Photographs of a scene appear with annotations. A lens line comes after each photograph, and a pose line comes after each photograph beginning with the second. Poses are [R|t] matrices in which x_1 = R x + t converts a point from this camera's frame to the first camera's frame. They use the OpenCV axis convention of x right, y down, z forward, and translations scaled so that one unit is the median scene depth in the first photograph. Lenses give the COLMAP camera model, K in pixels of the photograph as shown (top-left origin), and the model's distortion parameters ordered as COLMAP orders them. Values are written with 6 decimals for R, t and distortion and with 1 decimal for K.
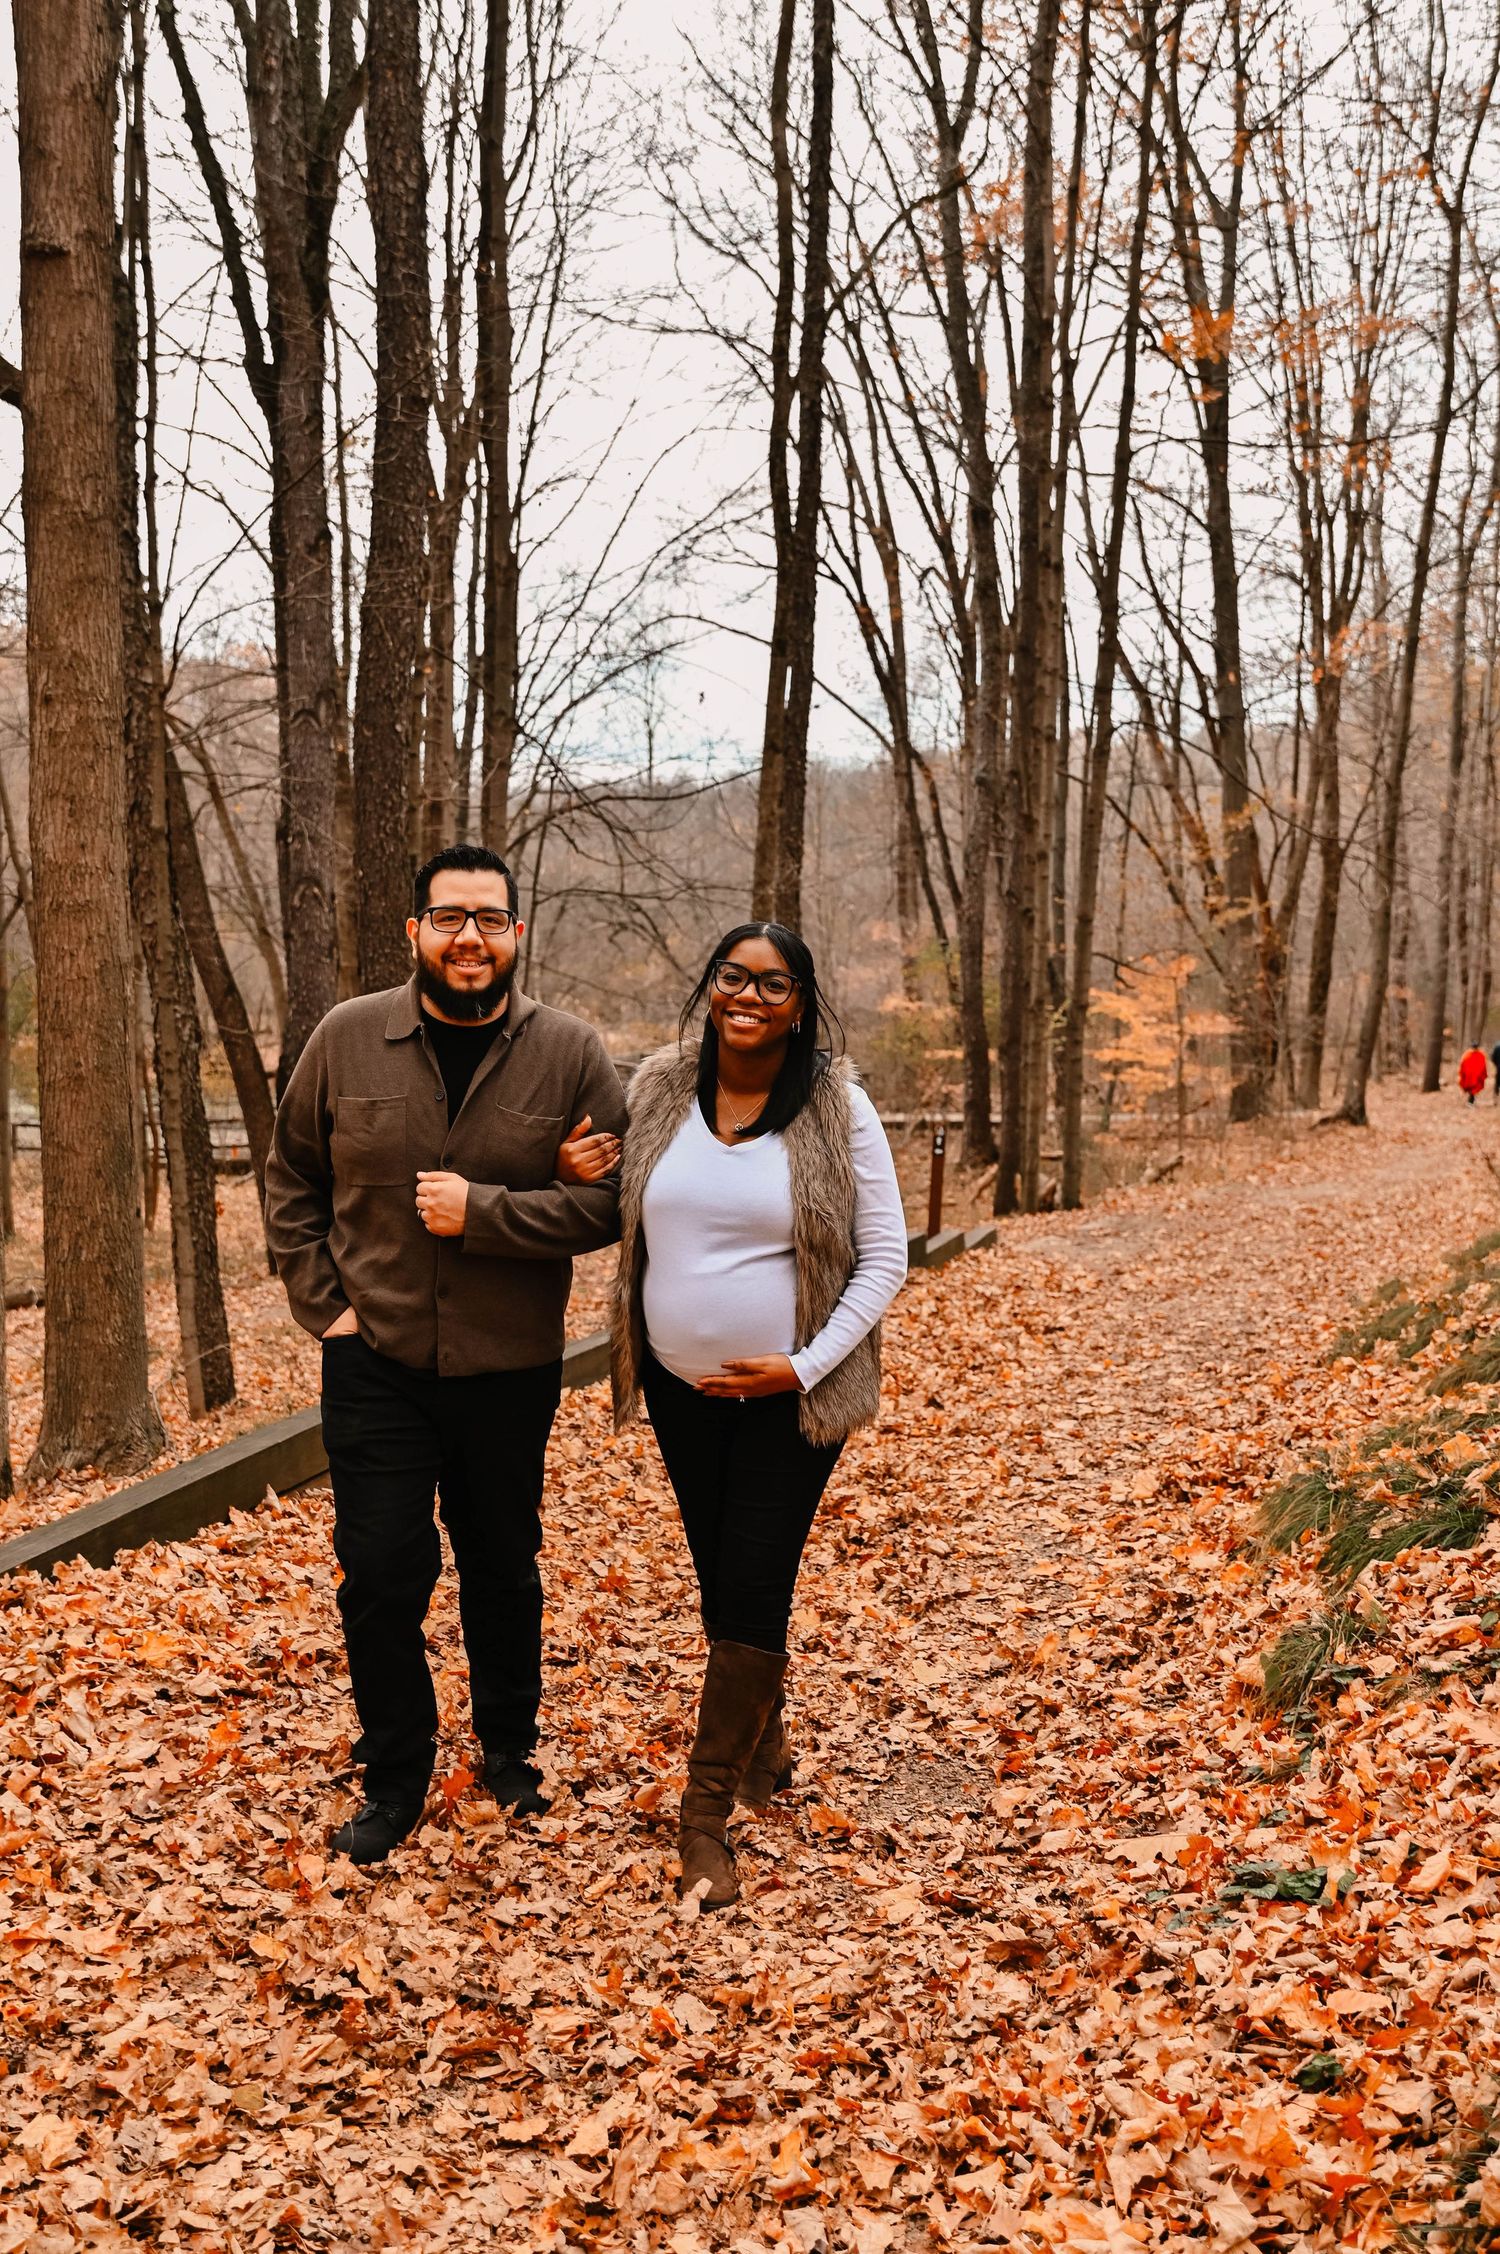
lens RADIAL K [[2112.4, 0, 708.4], [0, 2112.4, 1124.8], [0, 0, 1]] dist [-0.051623, 0.086854]
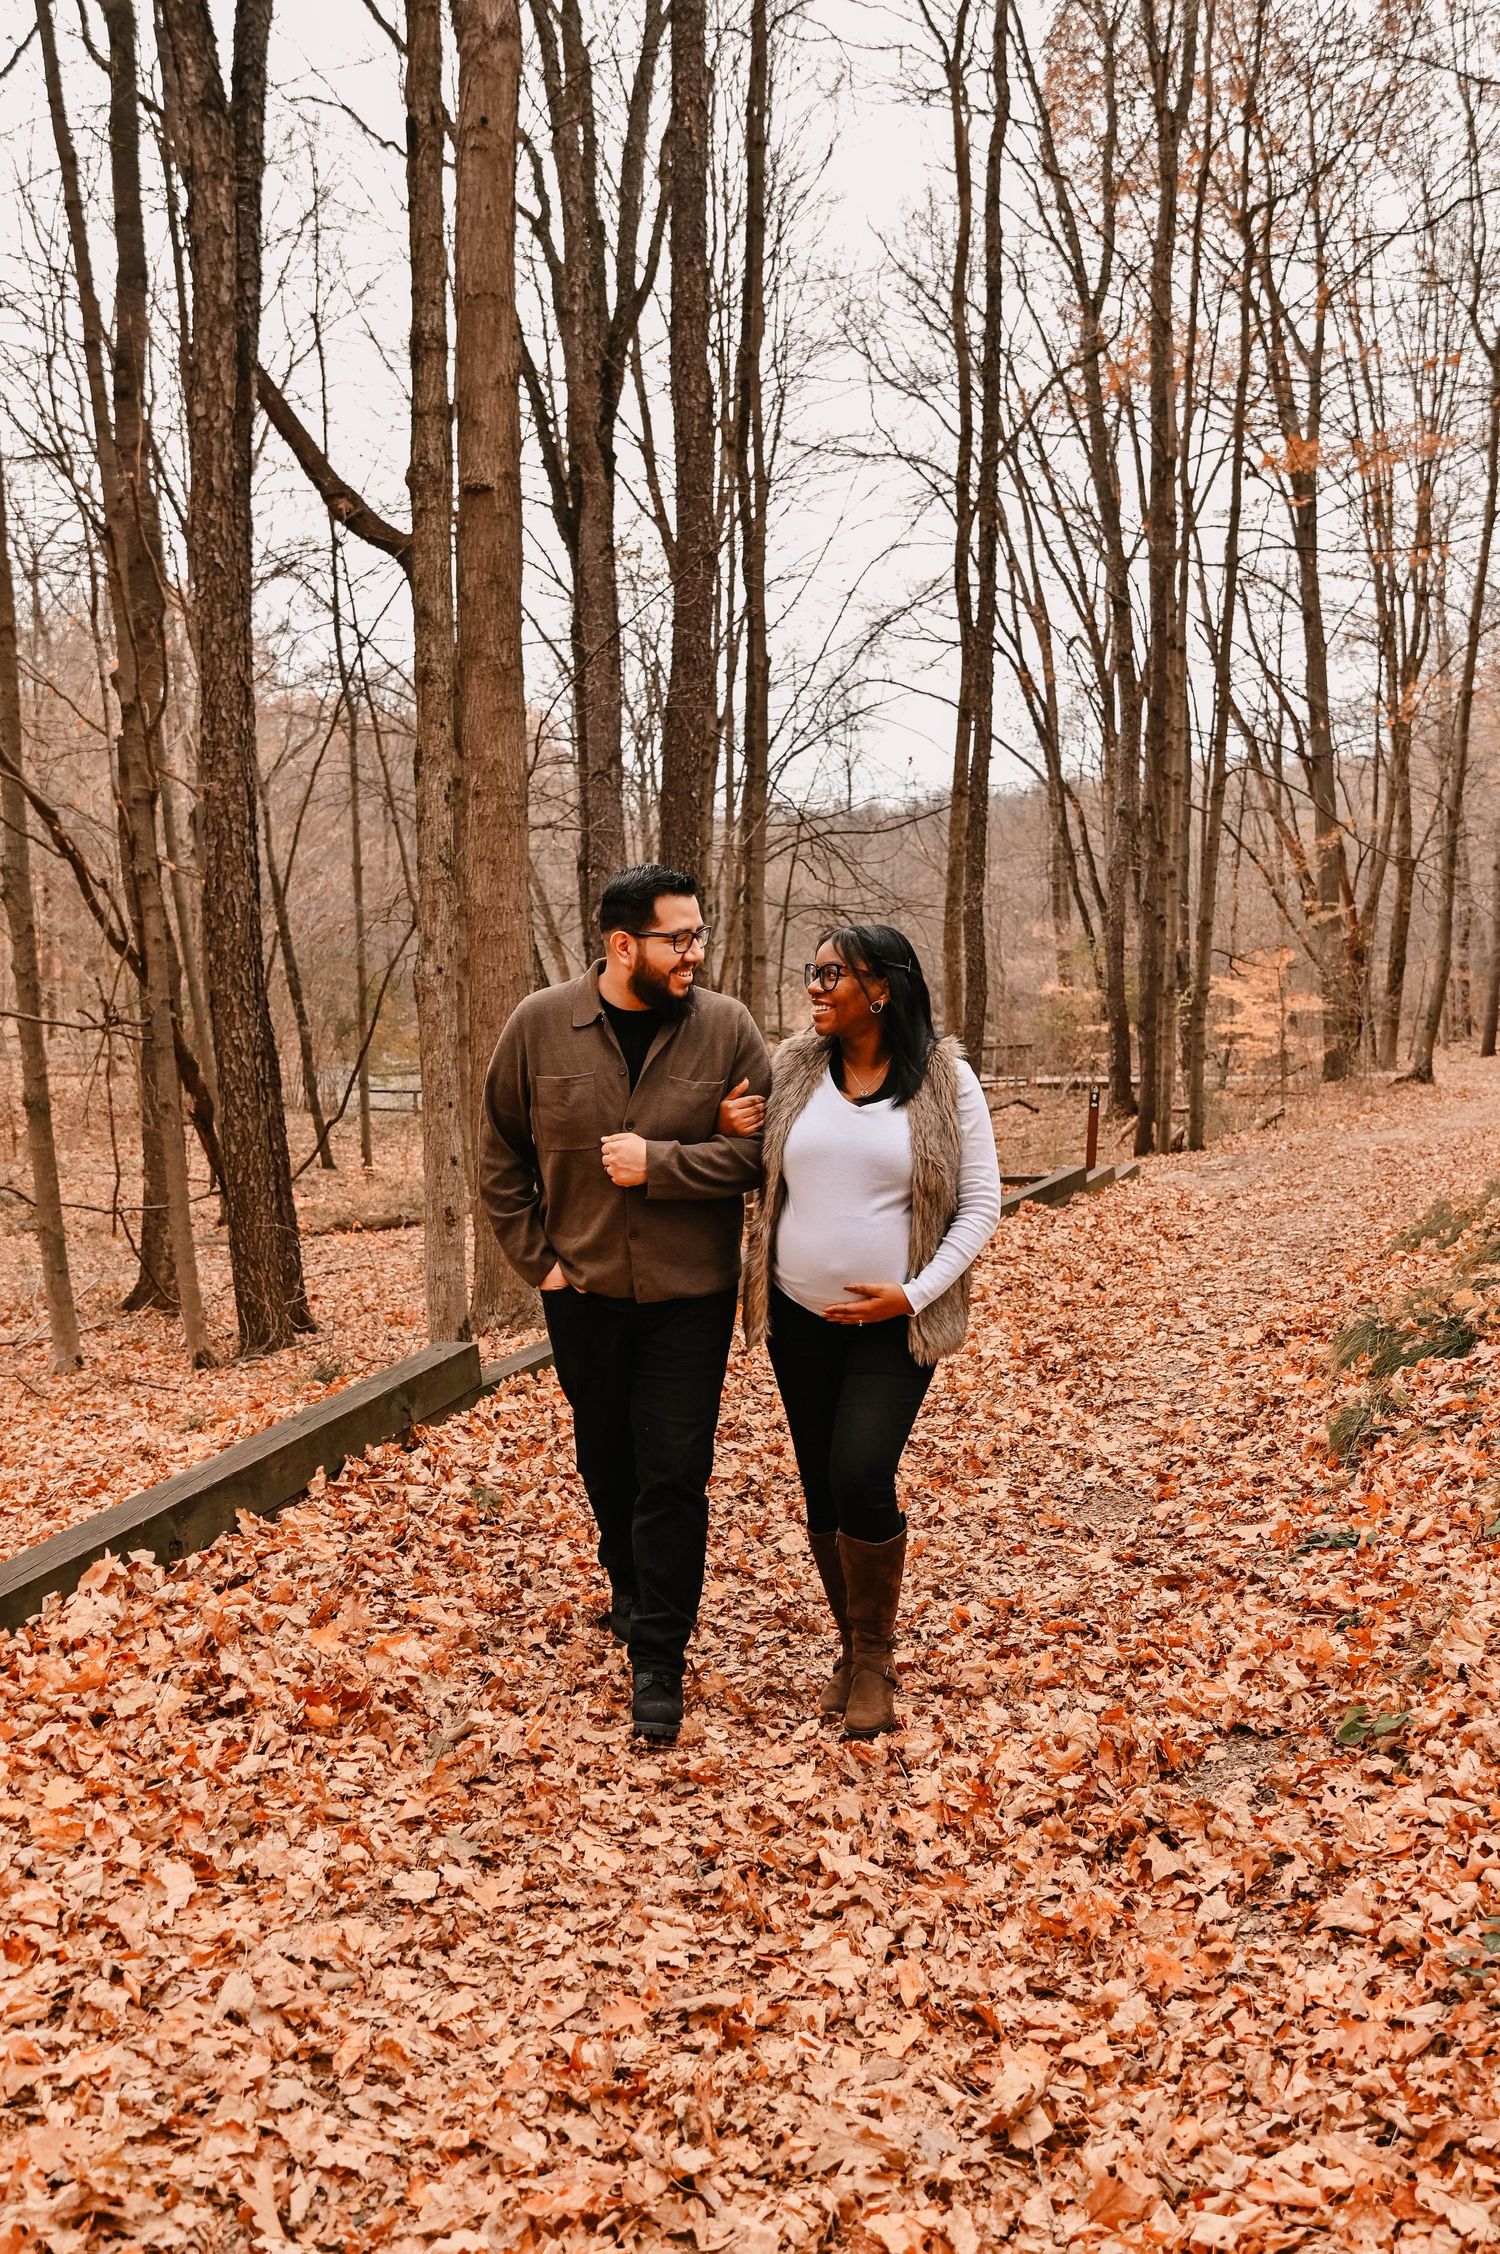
lens RADIAL K [[1855.8, 0, 704.1], [0, 1855.8, 1122.6], [0, 0, 1]] dist [-0.118639, 0.093372]
pose [[0.996125, -0.005924, -0.087750, -0.030282], [0.007543, 0.999807, 0.018128, 0.000962], [0.087626, -0.018720, 0.995978, -0.153060]]
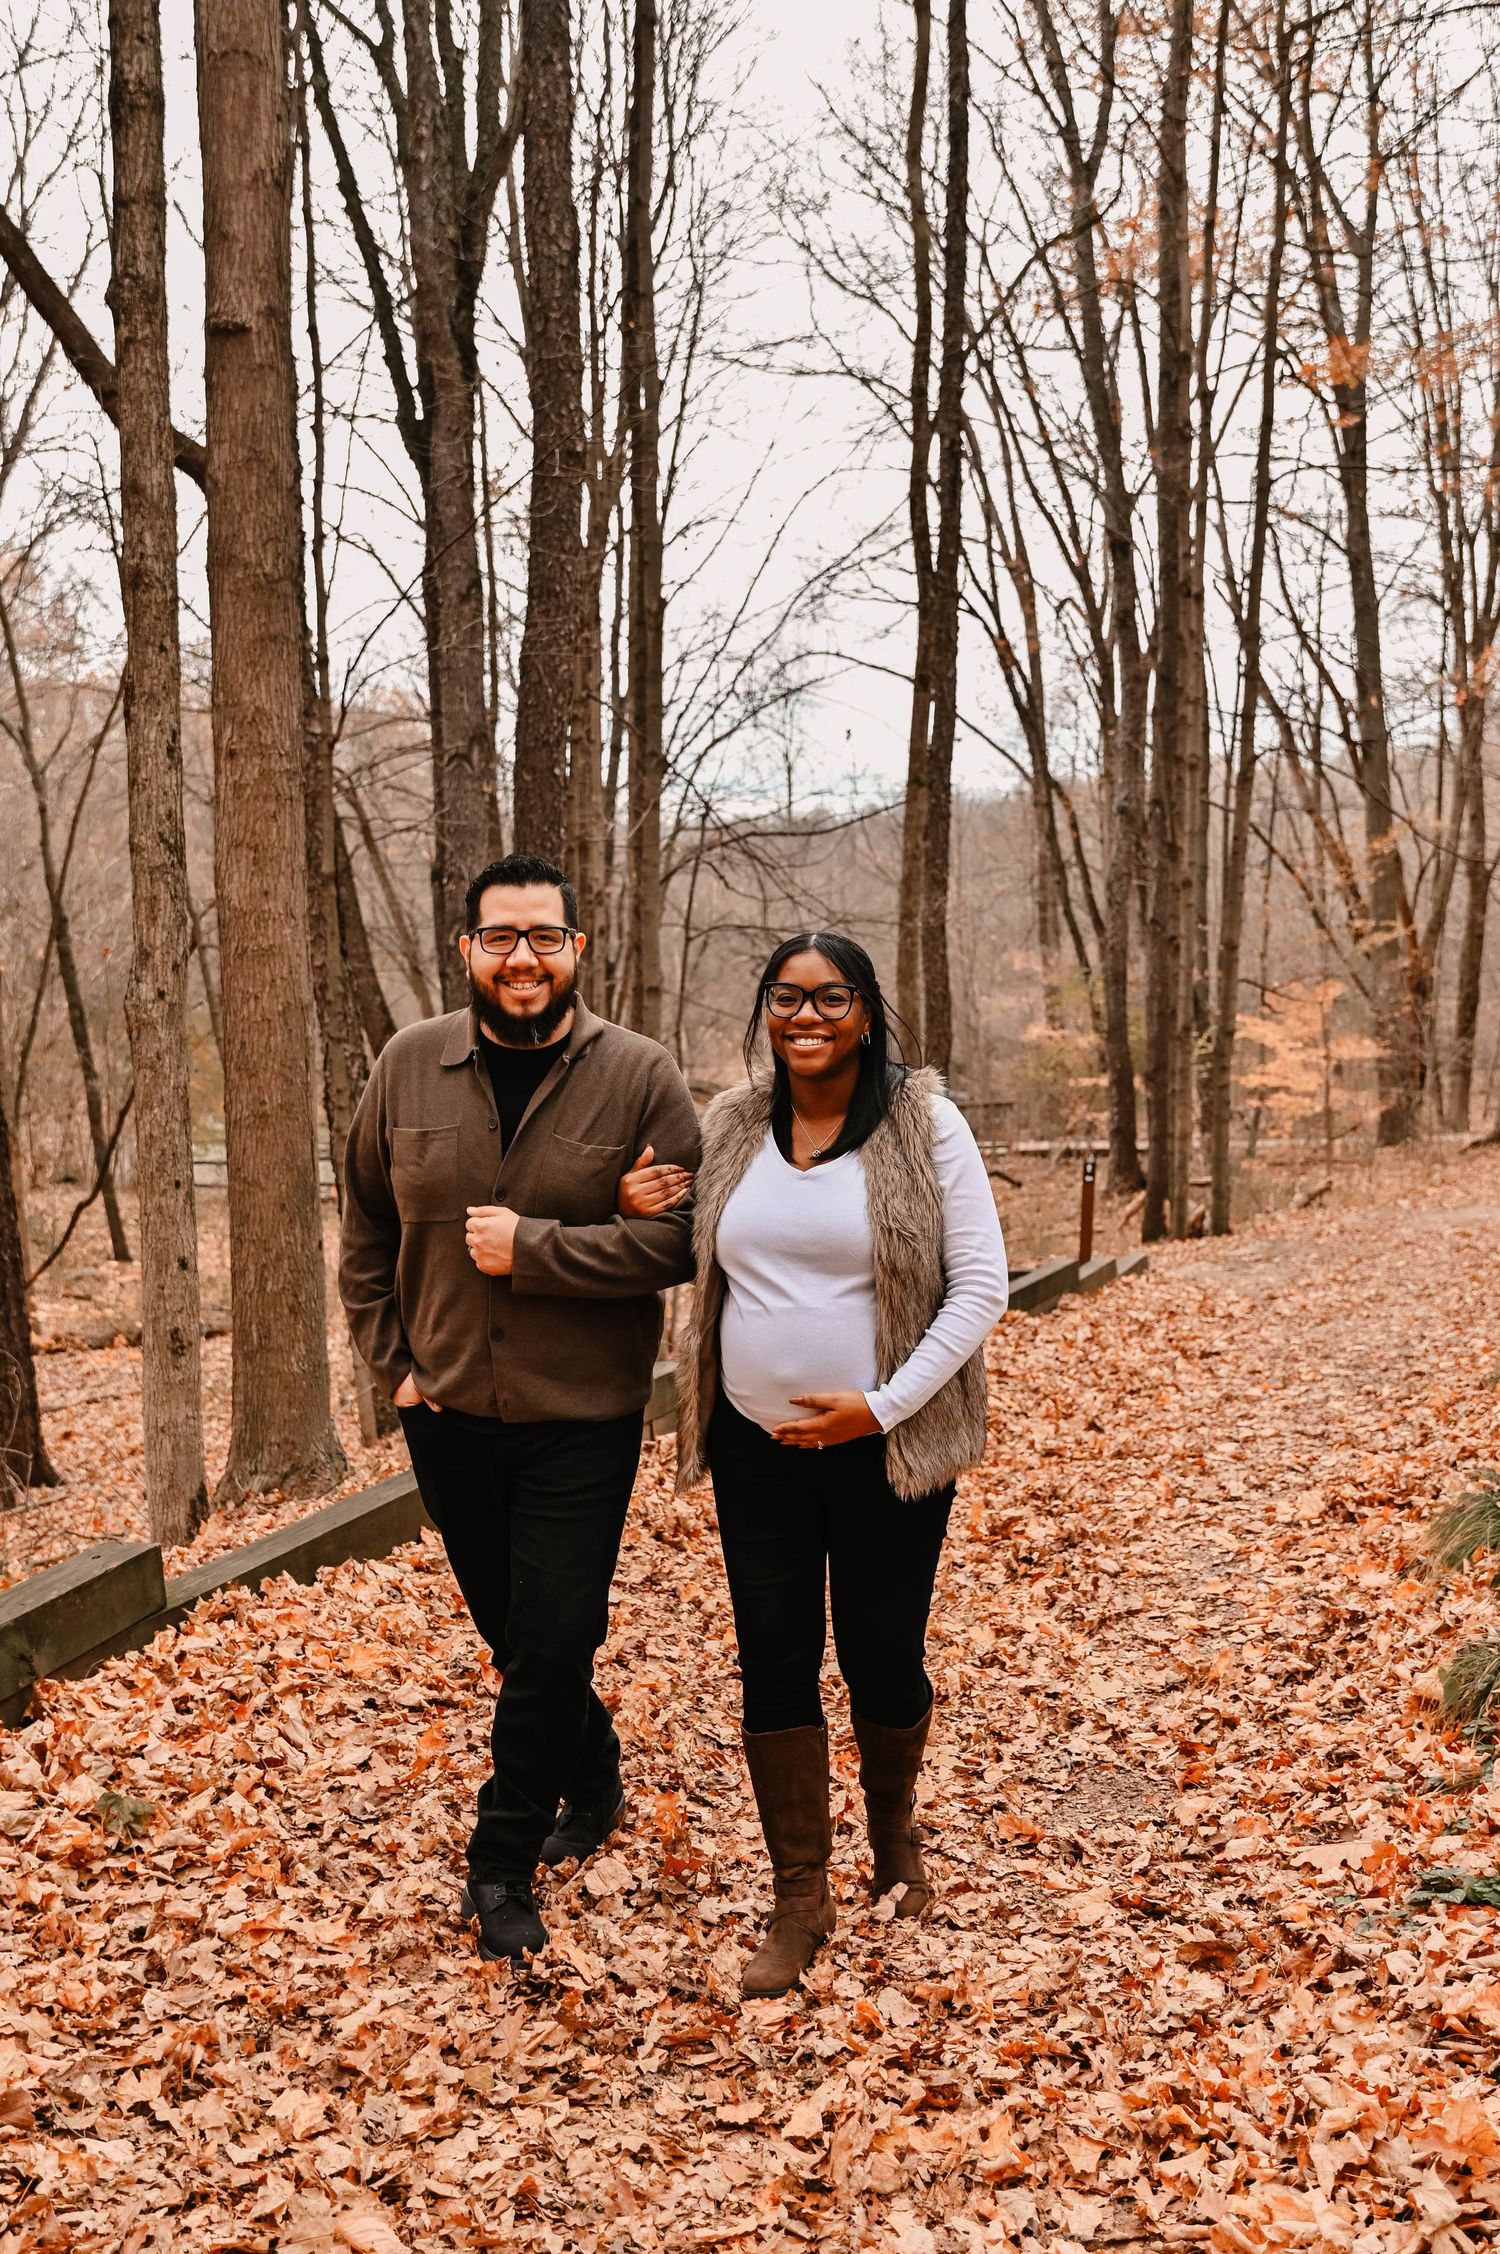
lens RADIAL K [[2112.4, 0, 708.4], [0, 2112.4, 1124.8], [0, 0, 1]] dist [-0.051623, 0.086854]
pose [[0.998035, -0.011560, -0.061588, -0.009776], [0.010644, 0.999828, -0.015184, 0.000263], [0.061753, 0.014498, 0.997986, -0.015953]]
